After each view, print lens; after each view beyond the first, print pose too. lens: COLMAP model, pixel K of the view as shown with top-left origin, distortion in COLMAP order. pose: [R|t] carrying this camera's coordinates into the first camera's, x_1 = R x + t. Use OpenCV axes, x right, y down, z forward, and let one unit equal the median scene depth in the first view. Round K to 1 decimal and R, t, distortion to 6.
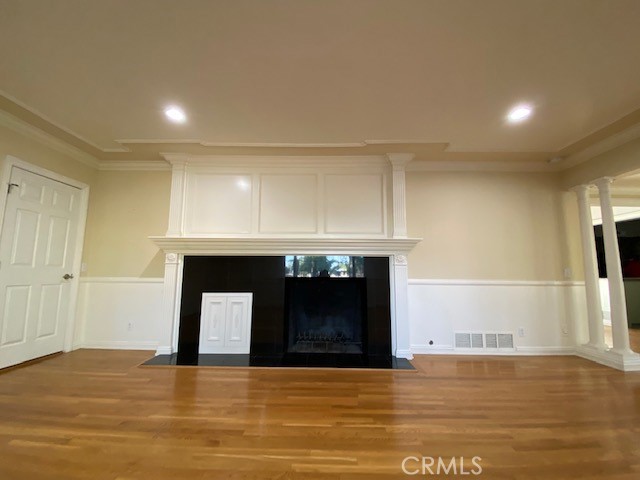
lens RADIAL K [[272.8, 0, 320.0], [0, 272.8, 240.0], [0, 0, 1]] dist [0.015970, -0.007492]
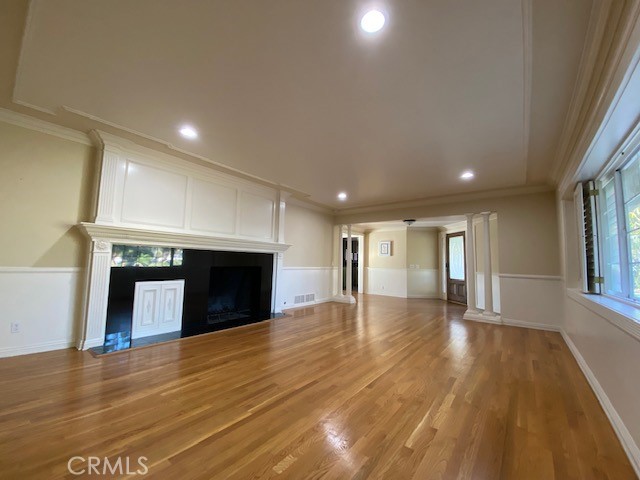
lens RADIAL K [[257.5, 0, 320.0], [0, 257.5, 240.0], [0, 0, 1]] dist [0.014473, -0.016915]
pose [[0.589115, 0.076606, 0.804410, -0.817882], [-0.106362, 0.994186, -0.016784, -0.021039], [-0.801019, -0.075671, 0.593837, -0.120849]]
